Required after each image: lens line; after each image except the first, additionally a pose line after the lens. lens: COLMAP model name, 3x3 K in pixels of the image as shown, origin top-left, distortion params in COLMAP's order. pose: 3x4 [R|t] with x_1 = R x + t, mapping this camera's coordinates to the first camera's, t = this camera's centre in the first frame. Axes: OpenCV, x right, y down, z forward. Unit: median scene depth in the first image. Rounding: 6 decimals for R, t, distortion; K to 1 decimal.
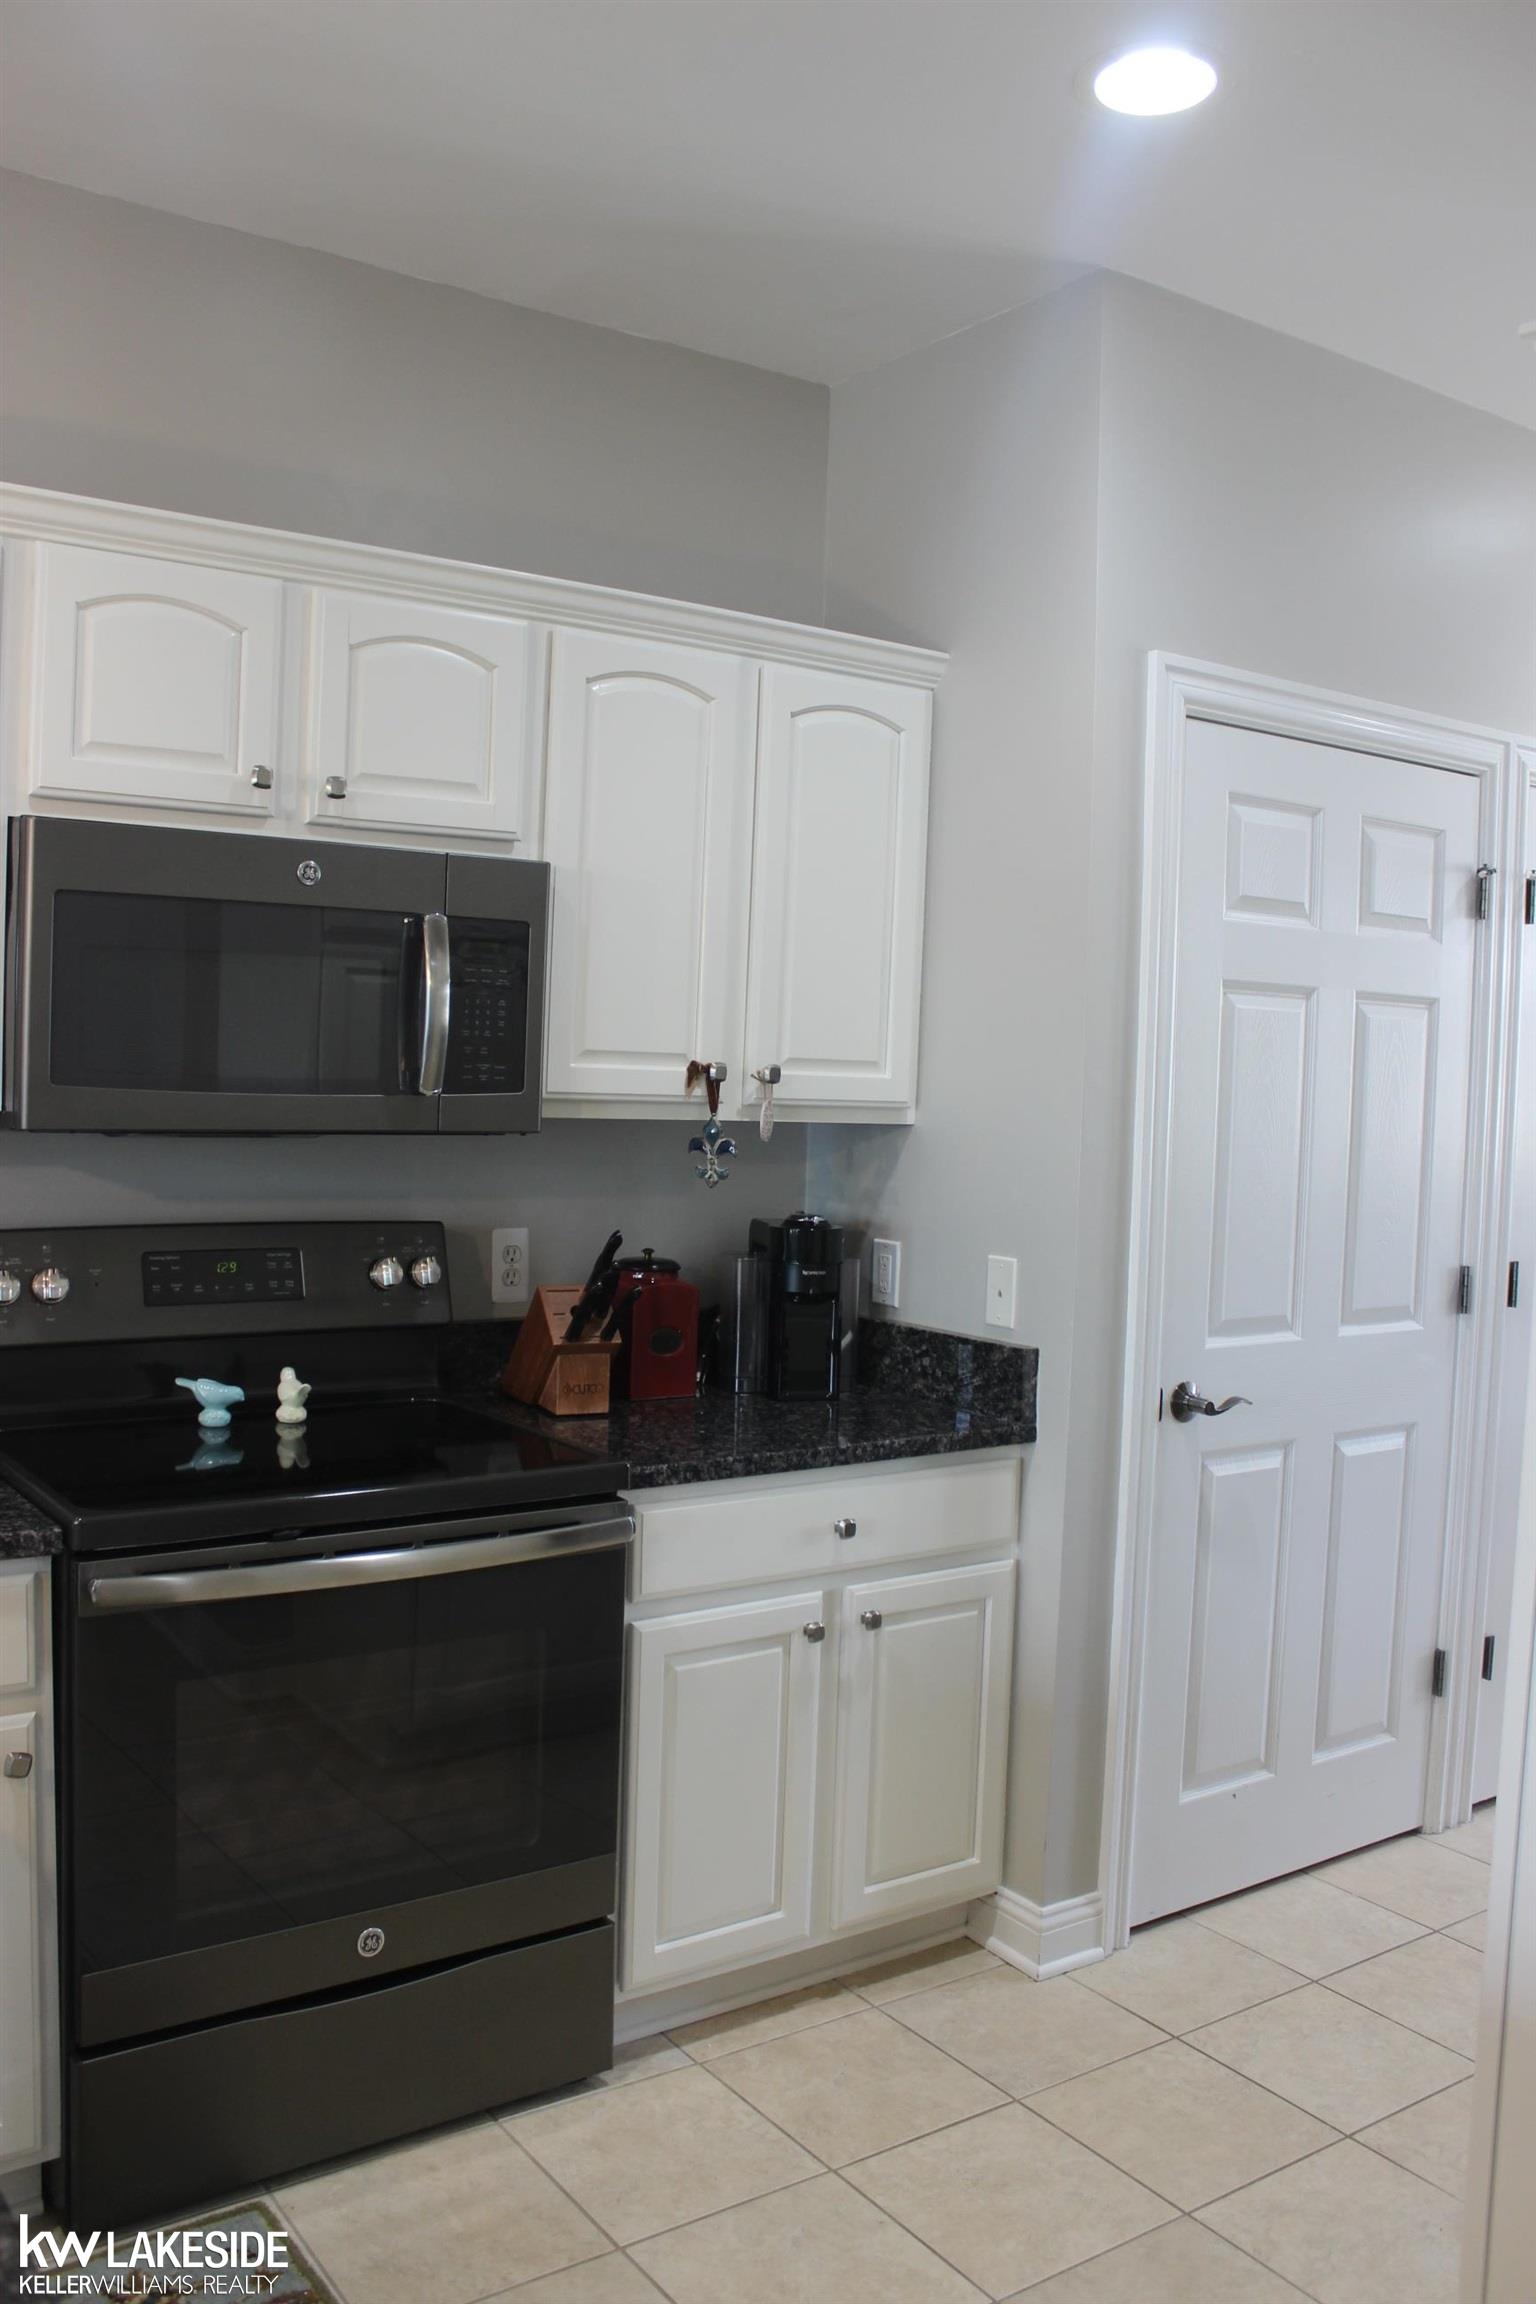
lens RADIAL K [[1908.0, 0, 768.0], [0, 1908.0, 1152.0], [0, 0, 1]] dist [-0.193437, 0.199055]
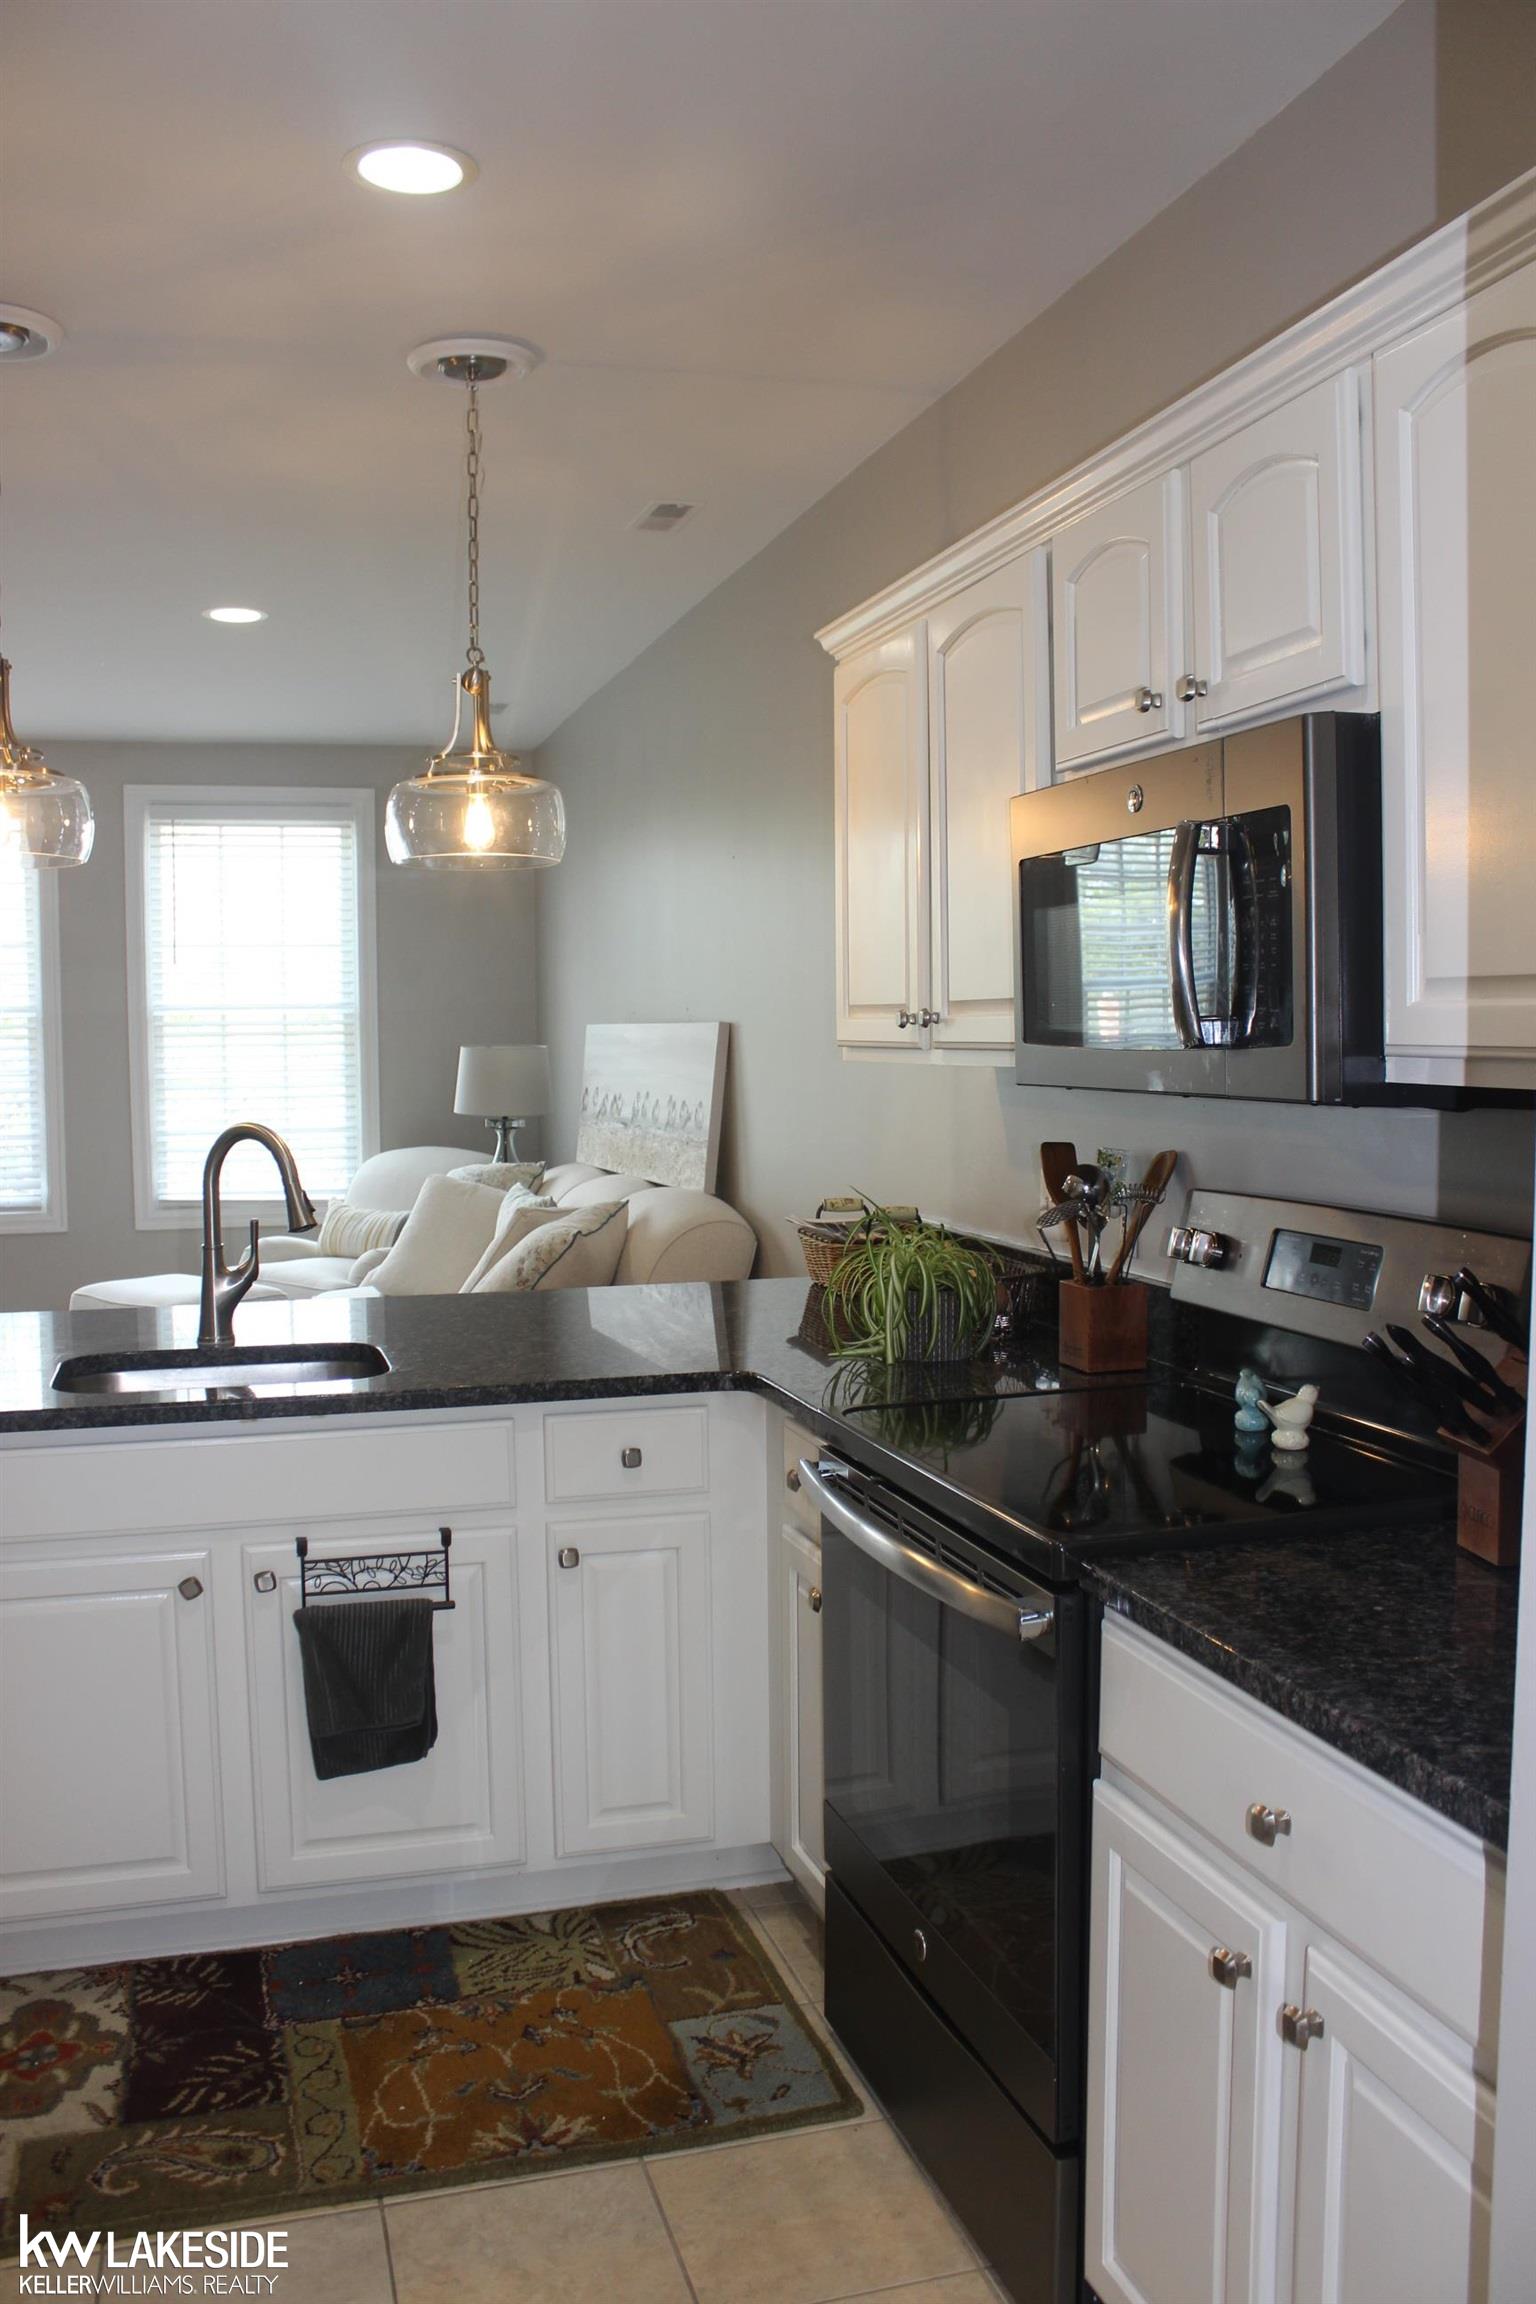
lens RADIAL K [[1908.0, 0, 768.0], [0, 1908.0, 1152.0], [0, 0, 1]] dist [-0.193437, 0.199055]
pose [[-0.318435, 0.030913, -0.947441, 0.583600], [-0.052998, 0.997324, 0.050353, -0.014005], [0.946462, 0.066246, -0.315944, 1.014497]]
